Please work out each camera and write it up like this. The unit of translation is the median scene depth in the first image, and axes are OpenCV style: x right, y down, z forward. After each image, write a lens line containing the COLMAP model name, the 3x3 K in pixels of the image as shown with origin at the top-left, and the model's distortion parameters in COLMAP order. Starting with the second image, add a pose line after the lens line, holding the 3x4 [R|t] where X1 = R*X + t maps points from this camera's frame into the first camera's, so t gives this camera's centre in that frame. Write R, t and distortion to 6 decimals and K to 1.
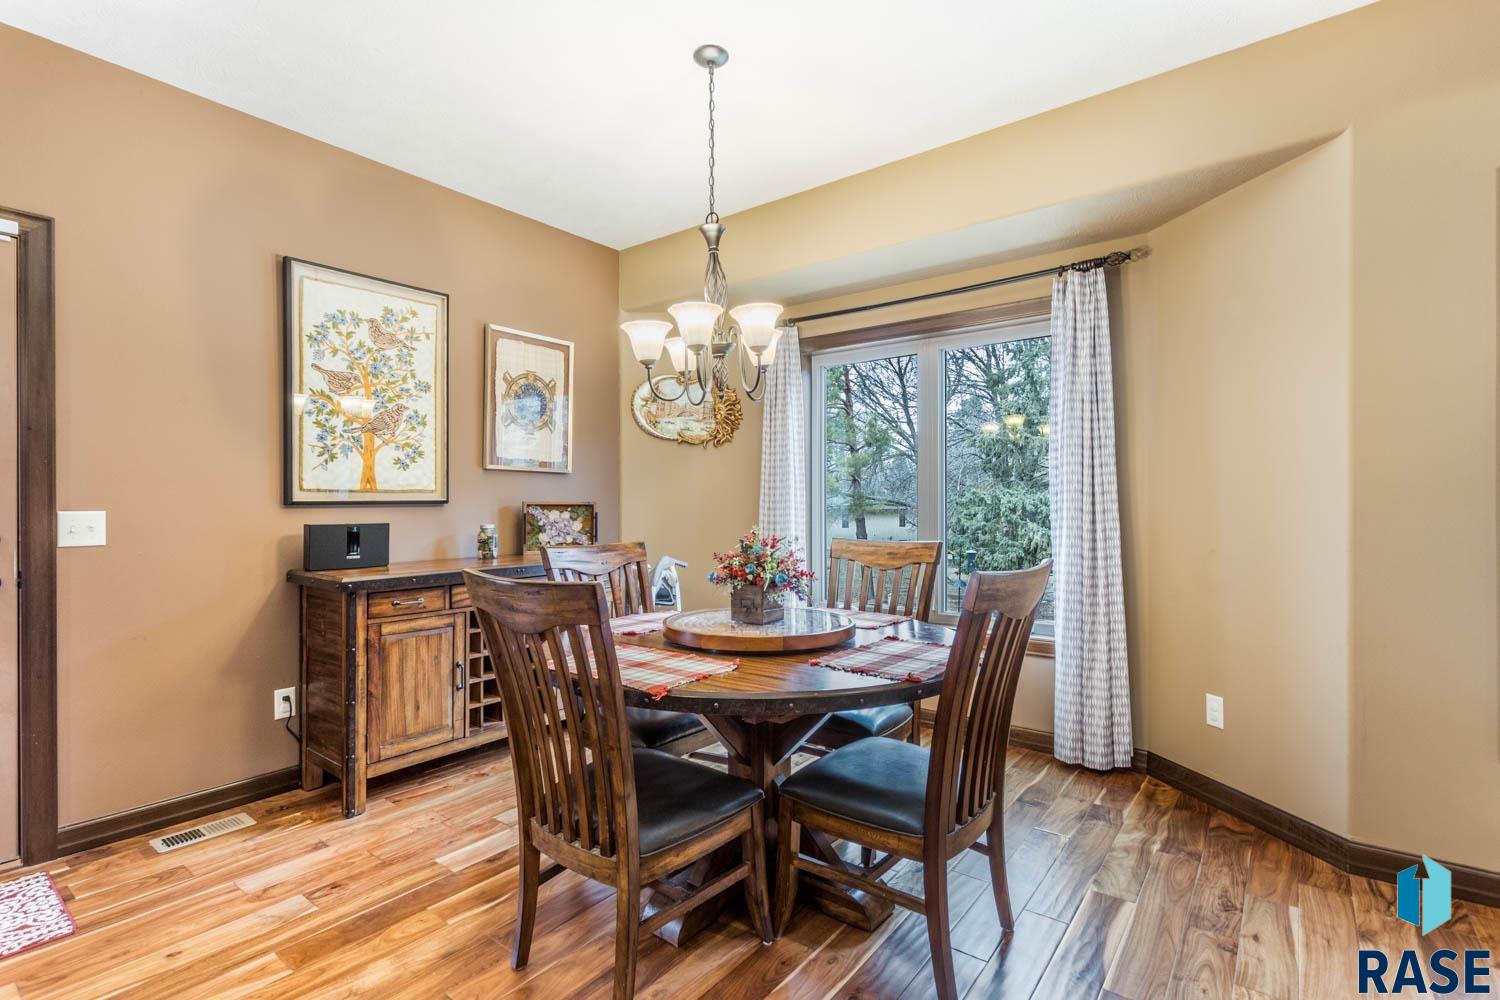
lens RADIAL K [[710.1, 0, 749.3], [0, 710.1, 502.7], [0, 0, 1]] dist [-0.002958, 0.003468]
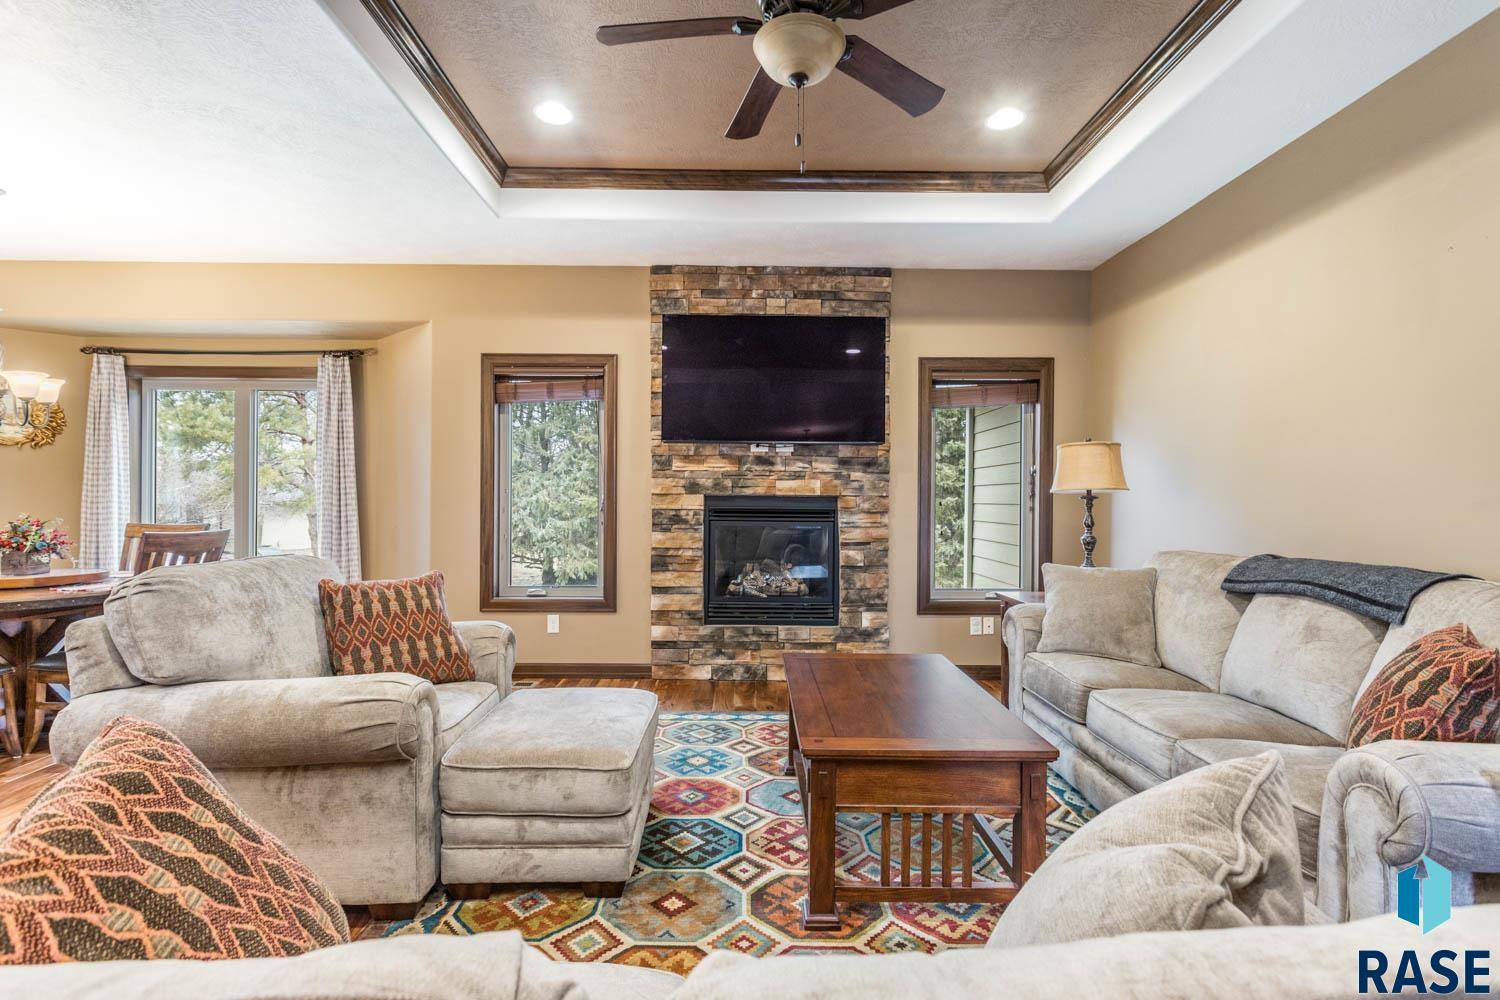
lens RADIAL K [[710.1, 0, 745.7], [0, 710.1, 502.2], [0, 0, 1]] dist [-0.002958, 0.003468]
pose [[0.785648, 0.005822, 0.618647, 0.202118], [-0.009195, 0.999955, 0.002267, -0.006467], [-0.618606, -0.007470, 0.785666, -0.842558]]
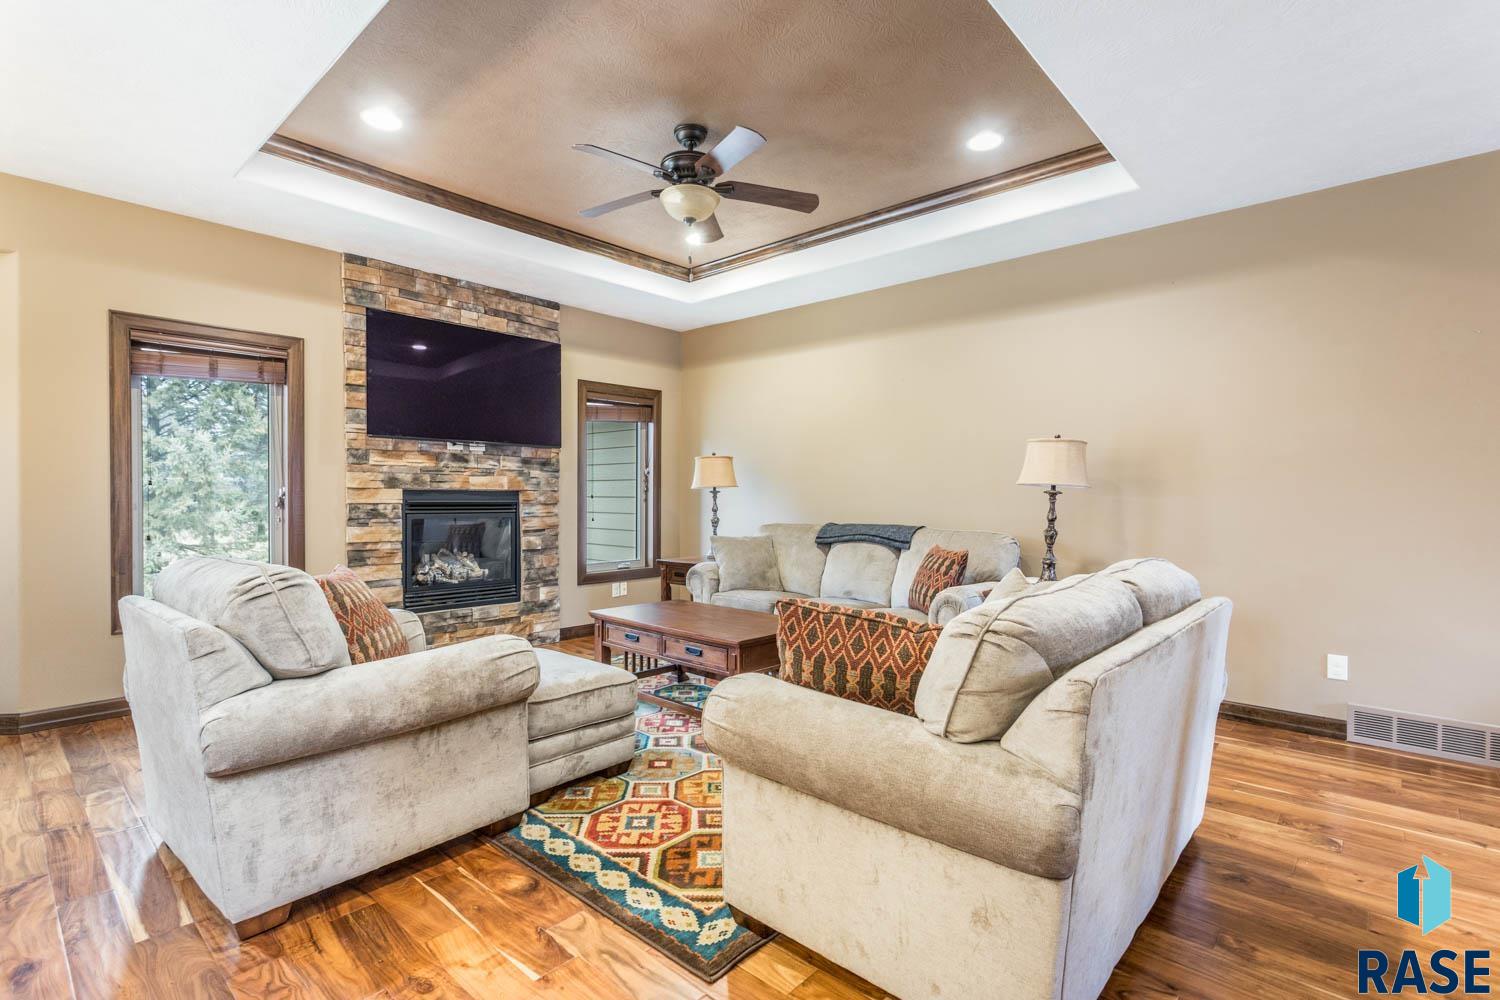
lens RADIAL K [[710.1, 0, 748.6], [0, 710.1, 502.2], [0, 0, 1]] dist [-0.002958, 0.003468]
pose [[0.079128, -0.005476, 0.996849, -0.392019], [-0.004998, 0.999970, 0.005890, -0.002305], [-0.996852, -0.005448, 0.079099, -0.497856]]
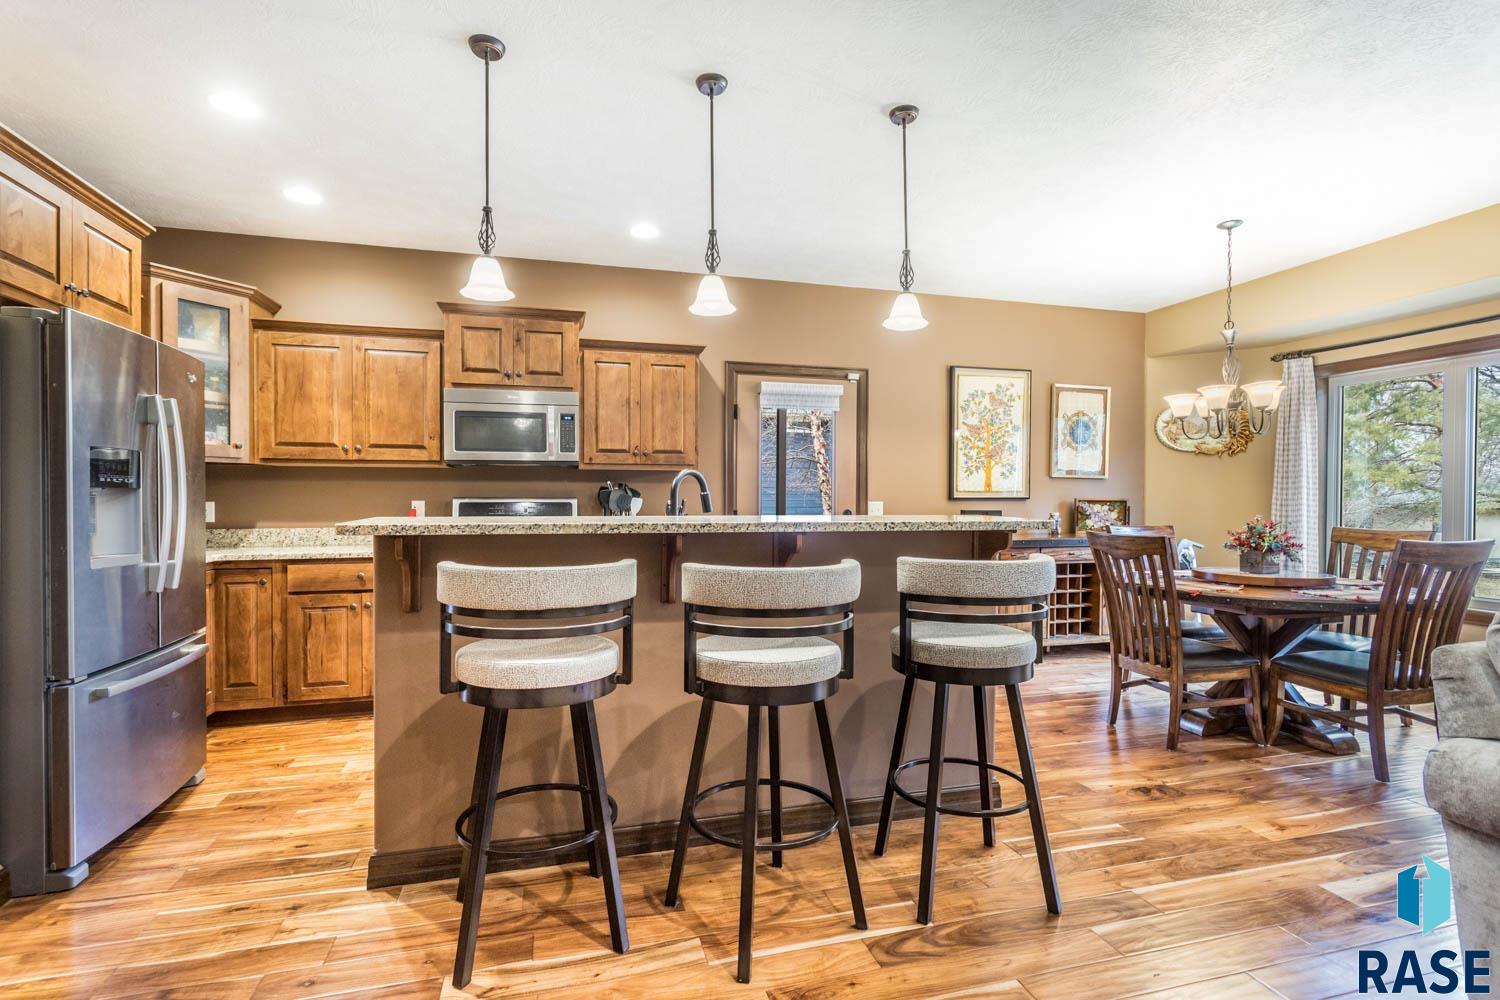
lens RADIAL K [[710.1, 0, 745.0], [0, 710.1, 501.1], [0, 0, 1]] dist [-0.002958, 0.003468]
pose [[0.798122, 0.010541, -0.602404, 0.034765], [-0.006687, 0.999940, 0.008637, -0.004368], [0.602459, -0.002865, 0.798145, -0.731141]]
